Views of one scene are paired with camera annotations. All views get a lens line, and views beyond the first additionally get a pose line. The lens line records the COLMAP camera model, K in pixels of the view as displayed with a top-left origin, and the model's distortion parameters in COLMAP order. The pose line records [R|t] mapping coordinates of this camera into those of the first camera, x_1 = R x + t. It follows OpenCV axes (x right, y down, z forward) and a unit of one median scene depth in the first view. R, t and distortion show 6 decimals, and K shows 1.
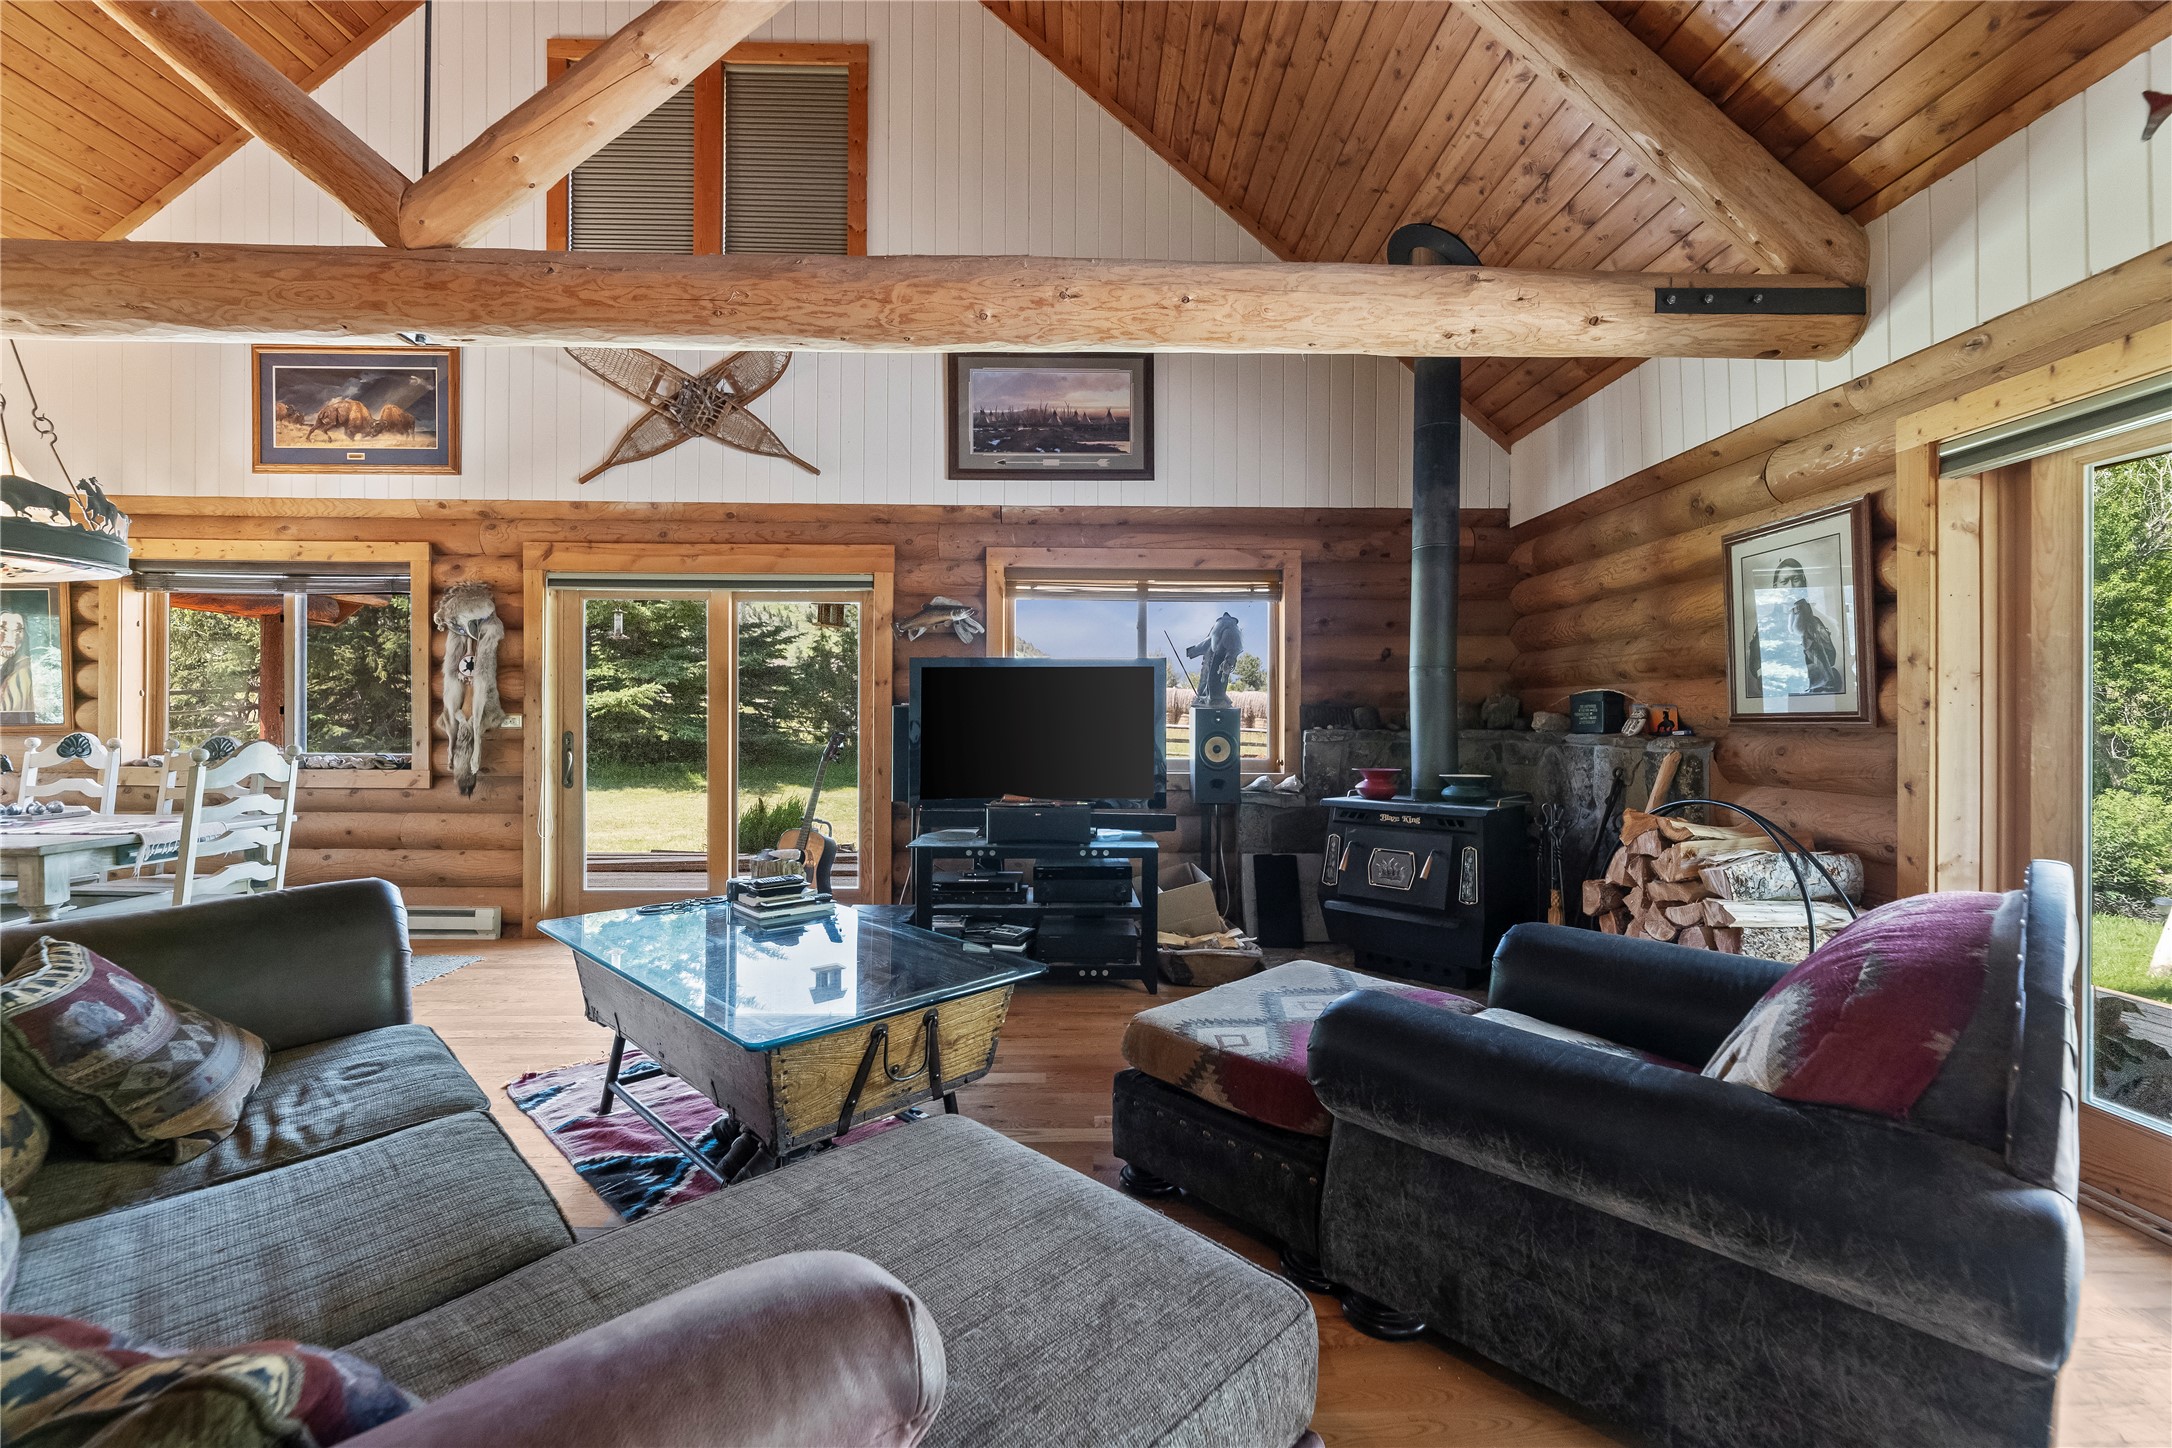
lens RADIAL K [[881.1, 0, 1057.0], [0, 881.1, 722.0], [0, 0, 1]] dist [-0.002010, 0.000365]
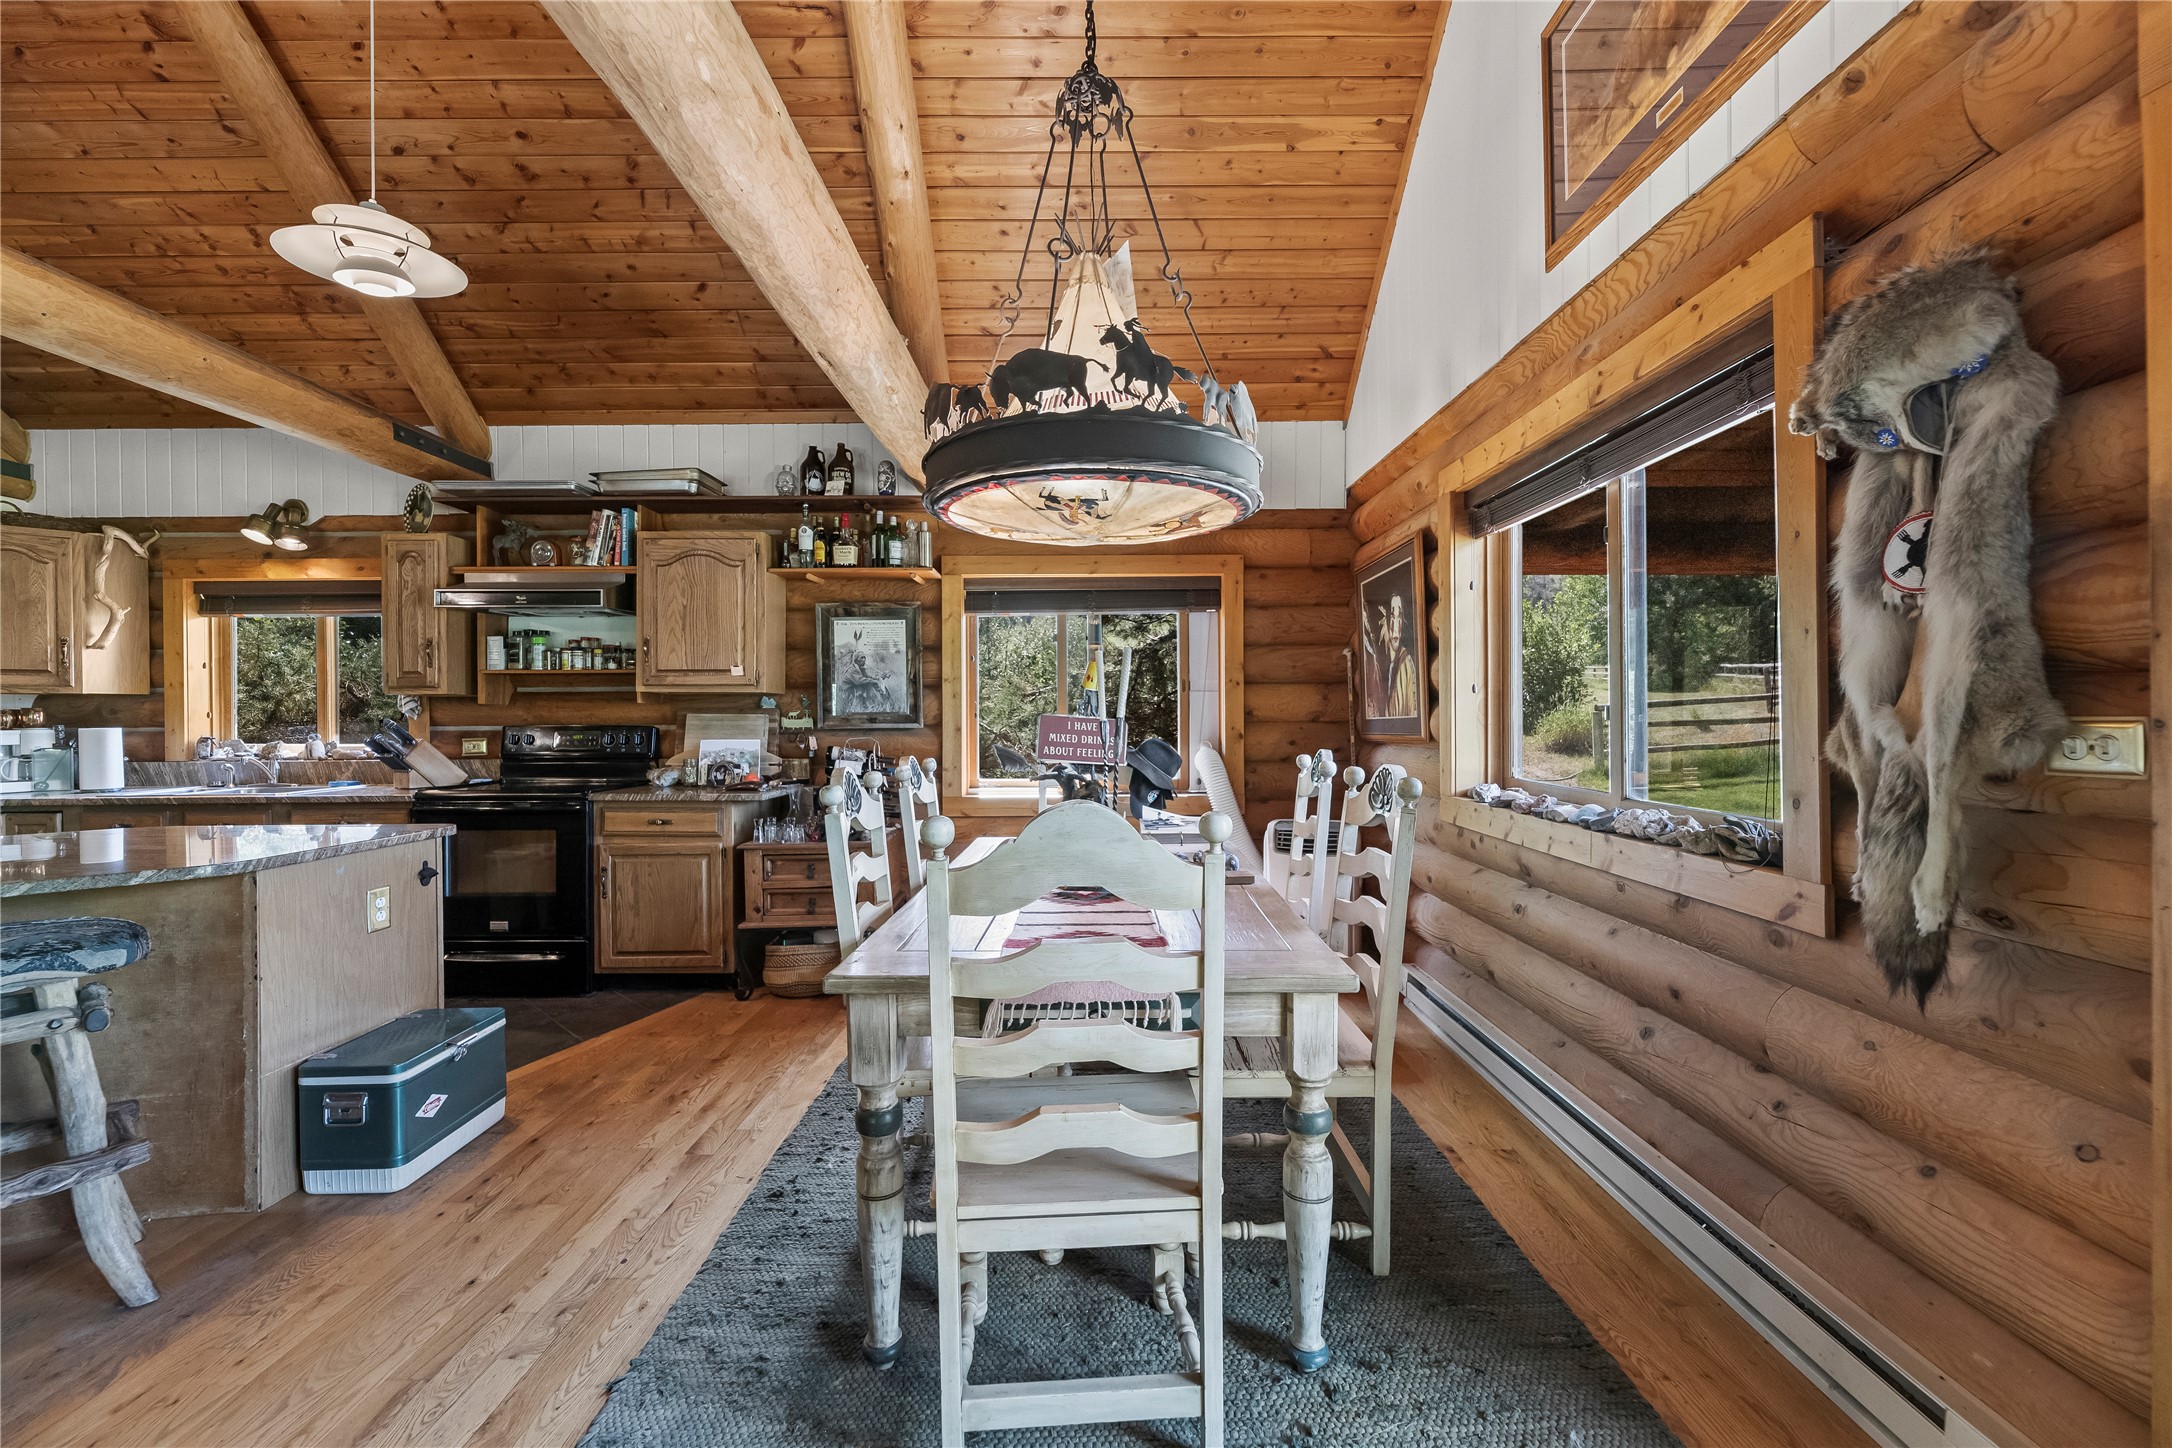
lens RADIAL K [[881.1, 0, 1093.7], [0, 881.1, 721.6], [0, 0, 1]] dist [-0.002010, 0.000365]
pose [[-0.007503, -0.001112, -0.999971, -0.375760], [0.001075, 0.999999, -0.001120, -0.008145], [0.999971, -0.001084, -0.007502, 0.729667]]
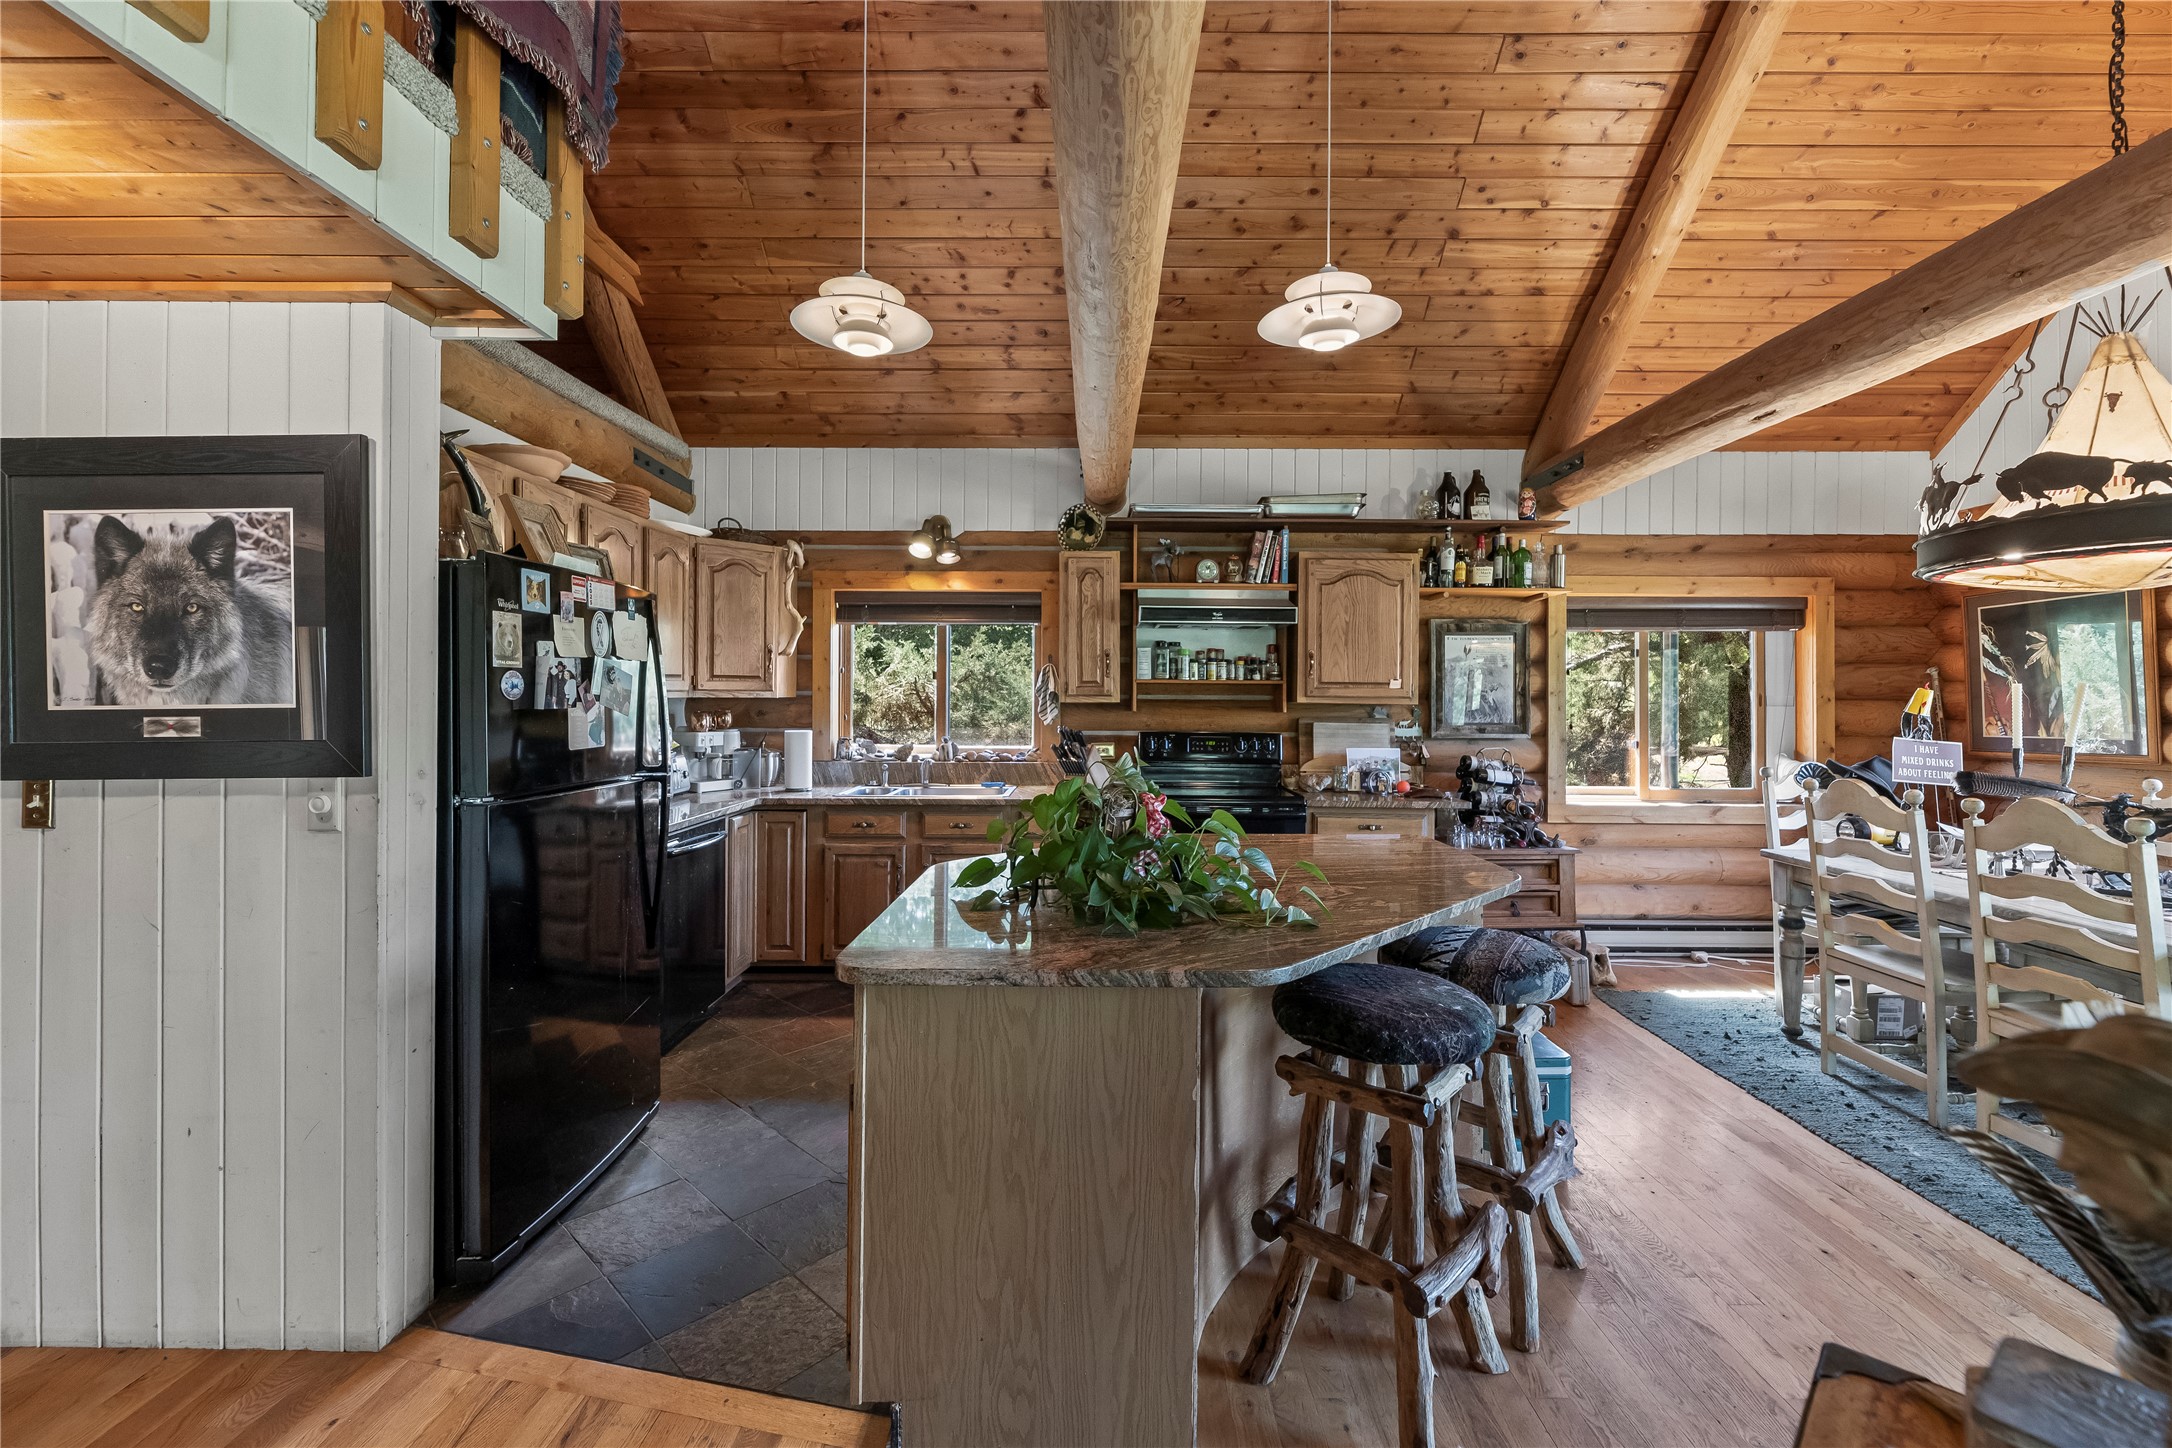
lens RADIAL K [[881.1, 0, 1091.4], [0, 881.1, 698.7], [0, 0, 1]] dist [-0.002010, 0.000365]
pose [[-0.017696, -0.010053, -0.999793, -0.312959], [-0.011417, 0.999886, -0.009852, -0.031598], [0.999778, 0.011240, -0.017808, 0.062930]]
